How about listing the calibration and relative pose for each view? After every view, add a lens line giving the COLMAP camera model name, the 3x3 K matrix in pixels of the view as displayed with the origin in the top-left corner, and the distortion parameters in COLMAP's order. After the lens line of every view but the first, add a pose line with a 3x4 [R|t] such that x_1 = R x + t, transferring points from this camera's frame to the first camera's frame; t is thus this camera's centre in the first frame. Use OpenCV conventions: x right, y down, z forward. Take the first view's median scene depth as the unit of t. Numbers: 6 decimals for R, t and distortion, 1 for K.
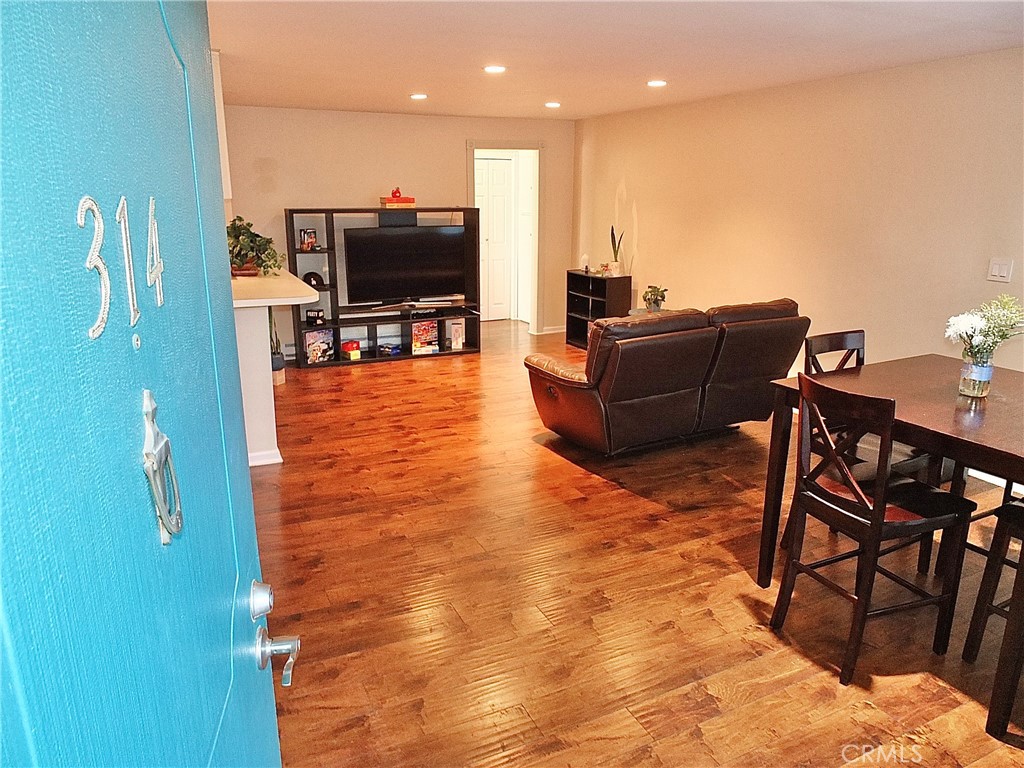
lens RADIAL K [[696.2, 0, 509.2], [0, 696.2, 383.9], [0, 0, 1]] dist [-0.044628, 0.020852]
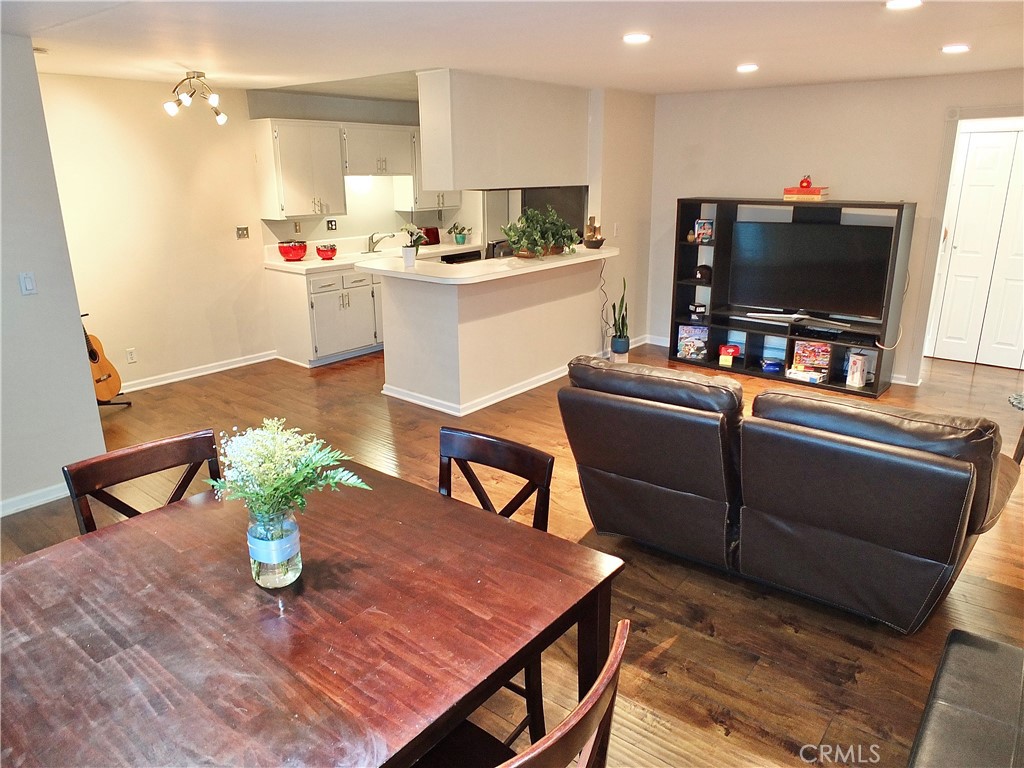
lens RADIAL K [[696.2, 0, 509.2], [0, 696.2, 383.9], [0, 0, 1]] dist [-0.044628, 0.020852]
pose [[0.420161, 0.257948, -0.870016, 0.666120], [-0.228241, 0.957967, 0.173799, -0.153379], [0.878277, 0.125549, 0.461374, 0.487616]]
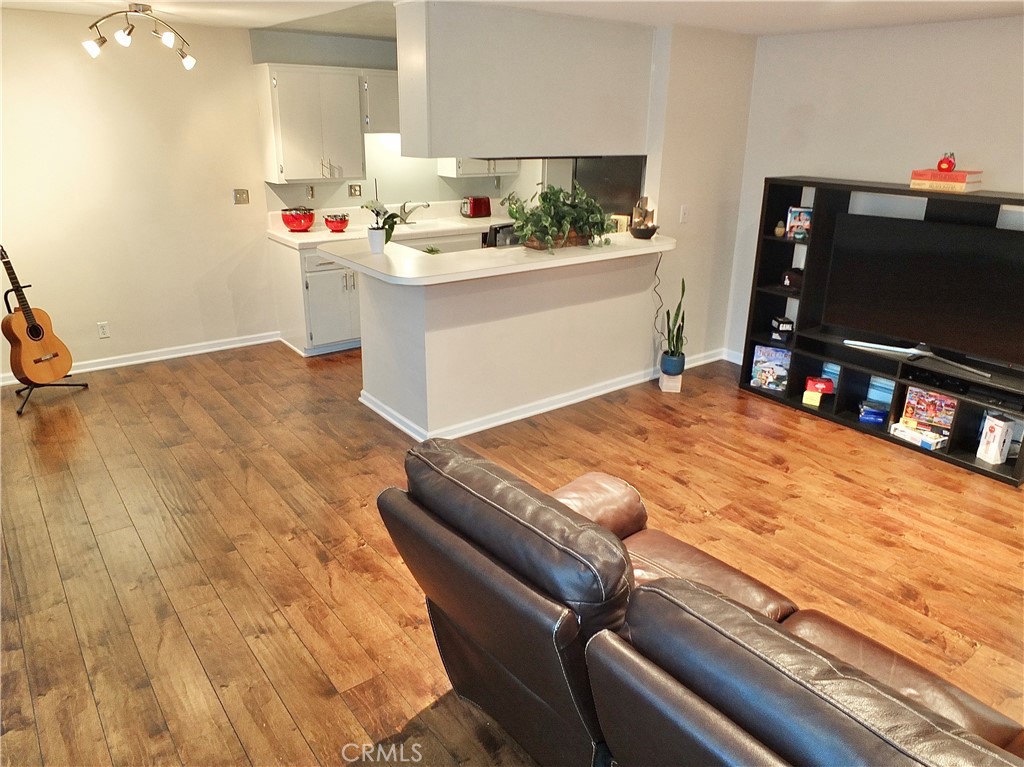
lens RADIAL K [[709.5, 0, 513.5], [0, 709.5, 379.7], [0, 0, 1]] dist [-0.029630, 0.003126]
pose [[0.207241, 0.329580, -0.921102, 0.507901], [-0.271185, 0.923999, 0.269601, -0.241747], [0.939952, 0.193916, 0.280868, 0.767368]]
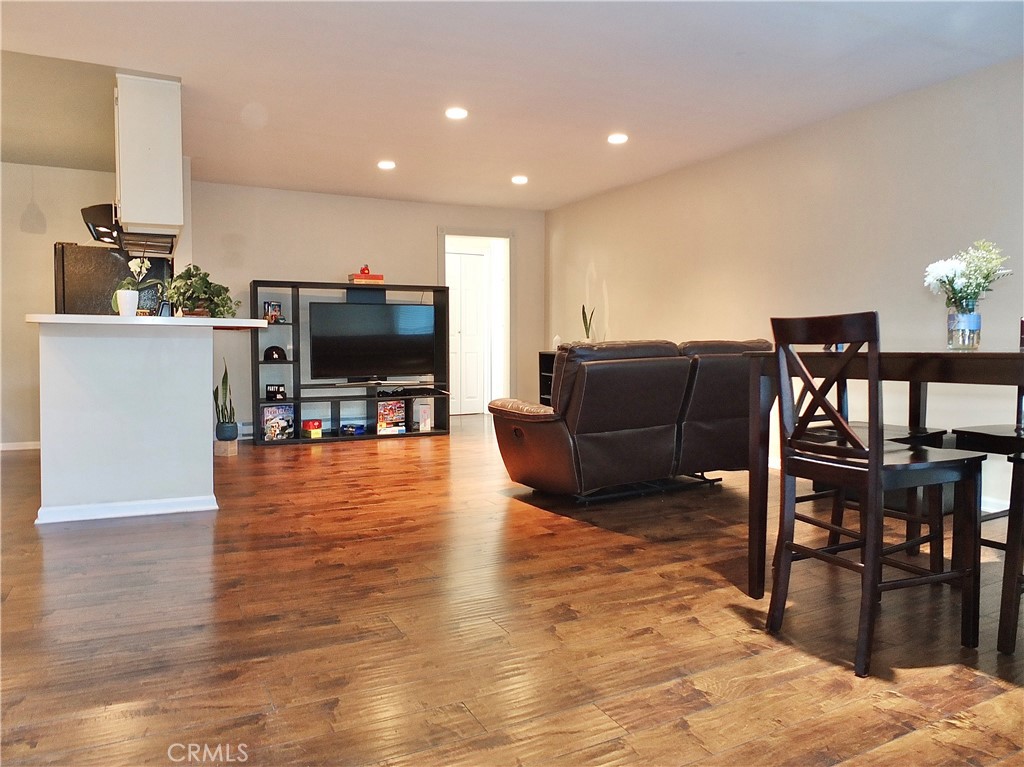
lens RADIAL K [[702.0, 0, 510.7], [0, 702.0, 381.4], [0, 0, 1]] dist [-0.038600, 0.018262]
pose [[0.999637, -0.005148, 0.026445, 0.026889], [0.010599, 0.977569, -0.210348, 0.134626], [-0.024769, 0.210552, 0.977269, 0.067258]]
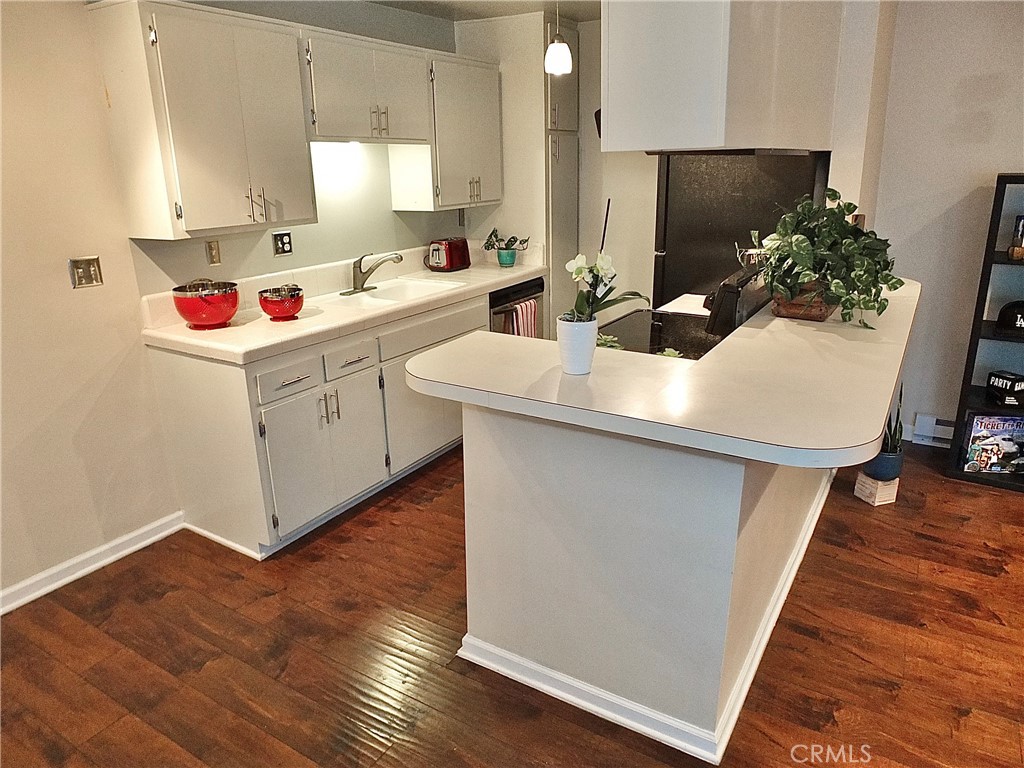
lens RADIAL K [[696.2, 0, 509.2], [0, 696.2, 383.9], [0, 0, 1]] dist [-0.044628, 0.020852]
pose [[0.536255, 0.237029, -0.810091, -0.096574], [-0.195548, 0.968536, 0.153942, -0.150109], [0.821091, 0.075860, 0.565734, 0.585751]]
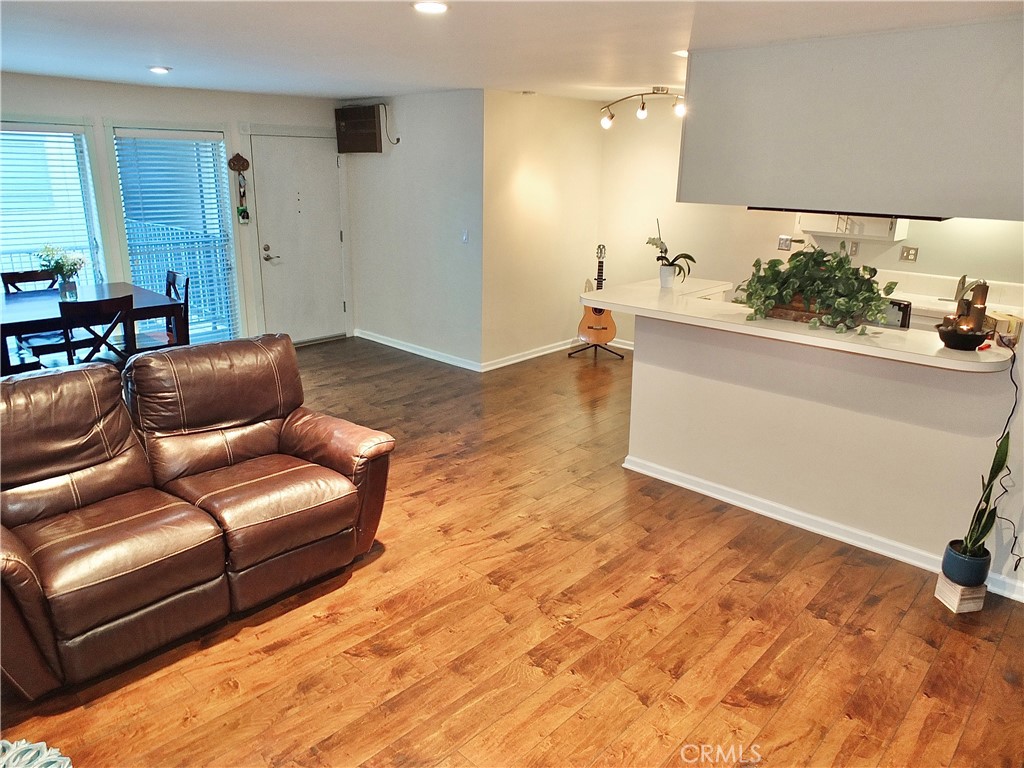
lens RADIAL K [[696.2, 0, 509.2], [0, 696.2, 383.9], [0, 0, 1]] dist [-0.044628, 0.020852]
pose [[-0.934347, 0.078972, -0.347505, 0.149563], [-0.118543, 0.850729, 0.512062, -0.445526], [0.336071, 0.519638, -0.785514, 1.549733]]
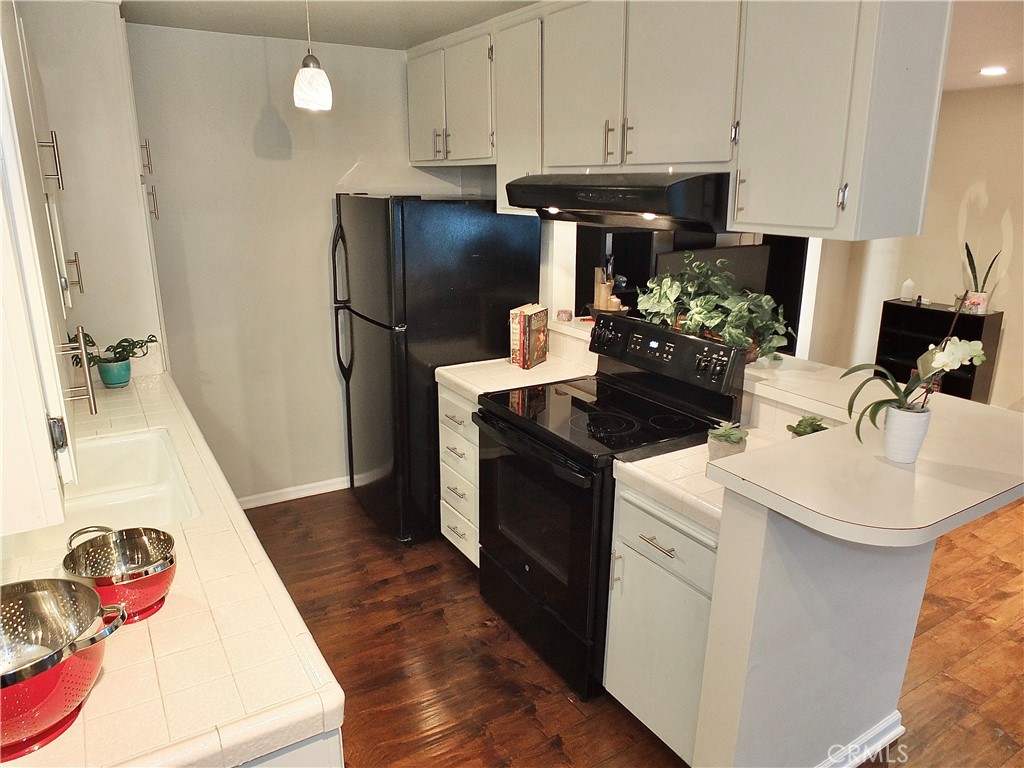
lens RADIAL K [[696.2, 0, 509.2], [0, 696.2, 383.9], [0, 0, 1]] dist [-0.044628, 0.020852]
pose [[0.995192, -0.032486, 0.092395, -0.620811], [0.030976, 0.999363, 0.017732, -0.159365], [-0.092912, -0.014785, 0.995565, 0.476987]]
